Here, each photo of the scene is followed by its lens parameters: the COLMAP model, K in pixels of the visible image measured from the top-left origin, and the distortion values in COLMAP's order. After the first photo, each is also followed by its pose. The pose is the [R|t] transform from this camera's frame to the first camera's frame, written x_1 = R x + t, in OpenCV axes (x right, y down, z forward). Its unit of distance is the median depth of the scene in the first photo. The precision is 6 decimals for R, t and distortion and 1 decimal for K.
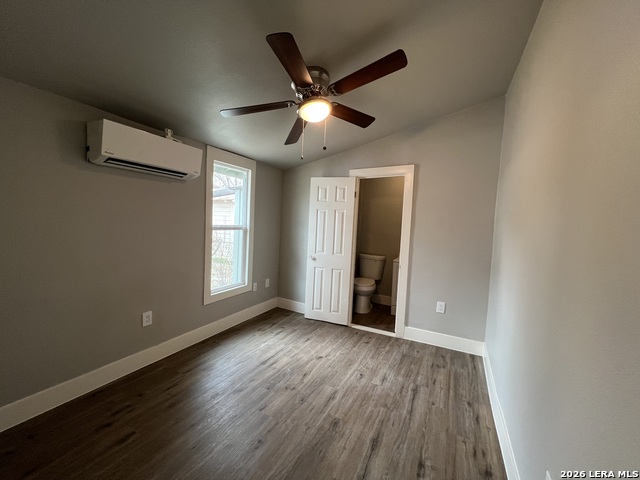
lens RADIAL K [[255.6, 0, 316.3], [0, 255.6, 239.2], [0, 0, 1]] dist [0.000647, 0.000462]
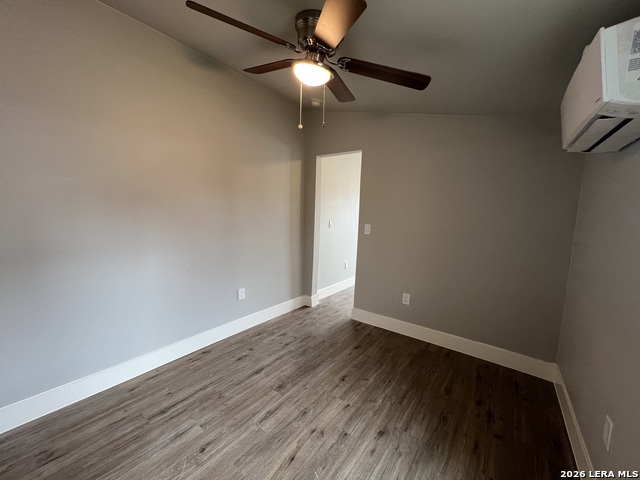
lens RADIAL K [[255.6, 0, 318.6], [0, 255.6, 238.9], [0, 0, 1]] dist [0.000647, 0.000462]
pose [[-0.986983, -0.089779, 0.133432, -0.153461], [-0.064563, 0.981075, 0.182547, -0.118880], [-0.147296, 0.171556, -0.974101, 1.615814]]
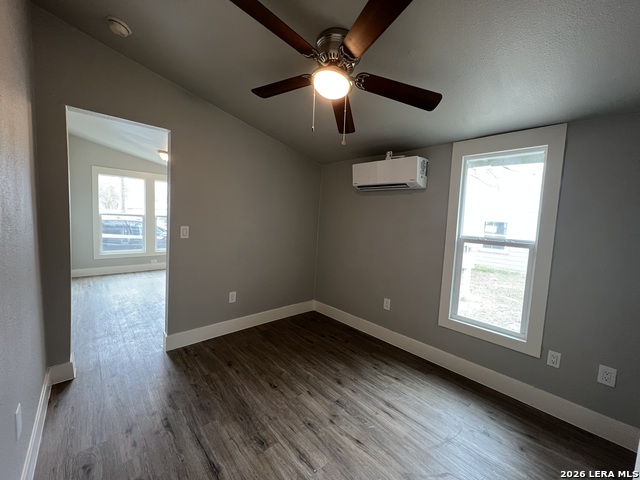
lens RADIAL K [[255.6, 0, 320.6], [0, 255.6, 238.9], [0, 0, 1]] dist [0.000647, 0.000462]
pose [[-0.316063, 0.019082, -0.948546, 0.686382], [-0.129958, 0.989503, 0.063209, -0.050349], [0.939795, 0.143249, -0.310265, 1.118745]]
